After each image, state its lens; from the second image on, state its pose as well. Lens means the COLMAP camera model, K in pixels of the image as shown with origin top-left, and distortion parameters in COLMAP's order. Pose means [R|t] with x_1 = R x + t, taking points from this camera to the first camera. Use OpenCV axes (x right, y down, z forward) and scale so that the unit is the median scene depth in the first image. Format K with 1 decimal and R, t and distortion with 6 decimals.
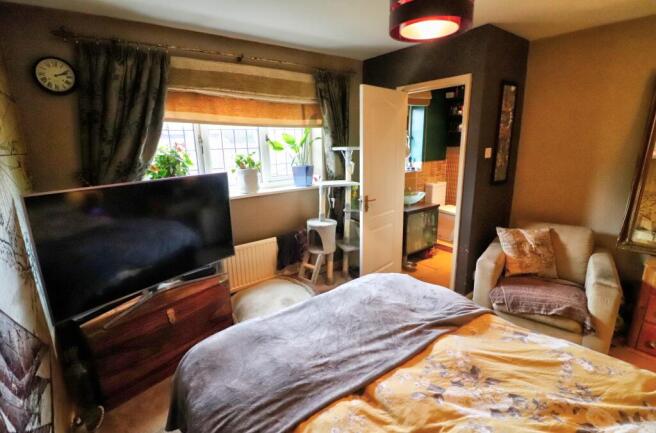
lens RADIAL K [[307.7, 0, 328.0], [0, 307.7, 216.5], [0, 0, 1]] dist [-0.001556, -0.000283]
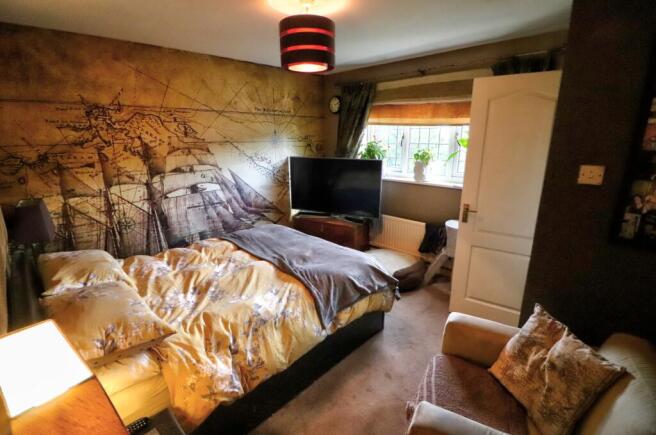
lens RADIAL K [[307.7, 0, 328.0], [0, 307.7, 217.5], [0, 0, 1]] dist [-0.001556, -0.000283]
pose [[0.142564, 0.276466, -0.950391, 1.013476], [-0.247574, 0.939637, 0.236200, -0.156112], [0.958323, 0.201618, 0.202403, 0.492300]]
